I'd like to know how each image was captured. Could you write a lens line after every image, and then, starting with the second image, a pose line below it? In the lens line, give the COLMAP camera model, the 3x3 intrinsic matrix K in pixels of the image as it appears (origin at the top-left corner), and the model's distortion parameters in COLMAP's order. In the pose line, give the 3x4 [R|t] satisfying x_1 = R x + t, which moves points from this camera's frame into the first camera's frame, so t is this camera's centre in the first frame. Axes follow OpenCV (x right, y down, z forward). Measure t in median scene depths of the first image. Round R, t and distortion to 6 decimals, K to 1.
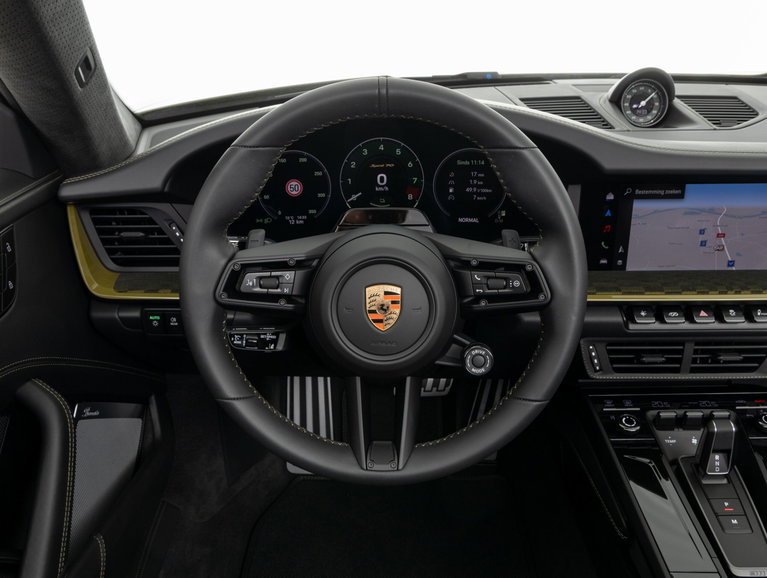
lens RADIAL K [[824.9, 0, 383.5], [0, 824.9, 289.0], [0, 0, 1]] dist [0.019396, 0.044829]
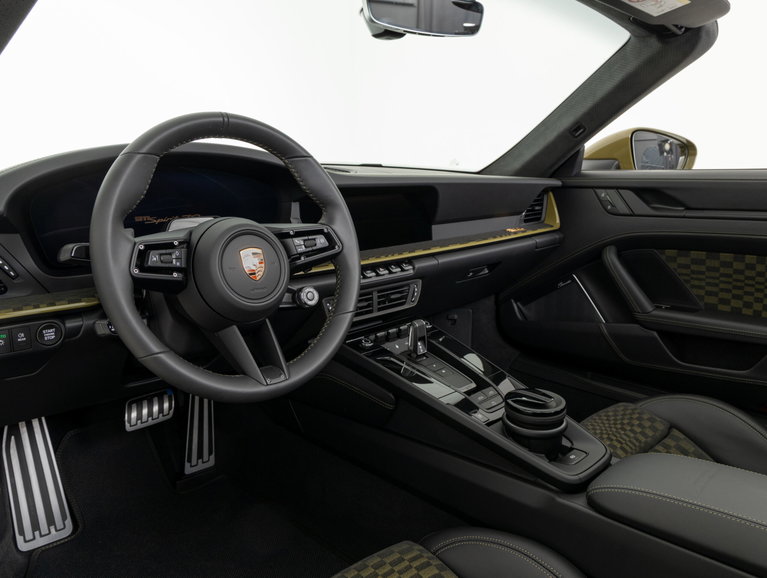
lens RADIAL K [[824.9, 0, 383.5], [0, 824.9, 289.0], [0, 0, 1]] dist [0.019396, 0.044829]
pose [[0.631259, -0.067338, 0.772643, -0.915288], [0.297664, 0.940965, -0.161187, 0.342079], [-0.716176, 0.331739, 0.614037, -0.008817]]
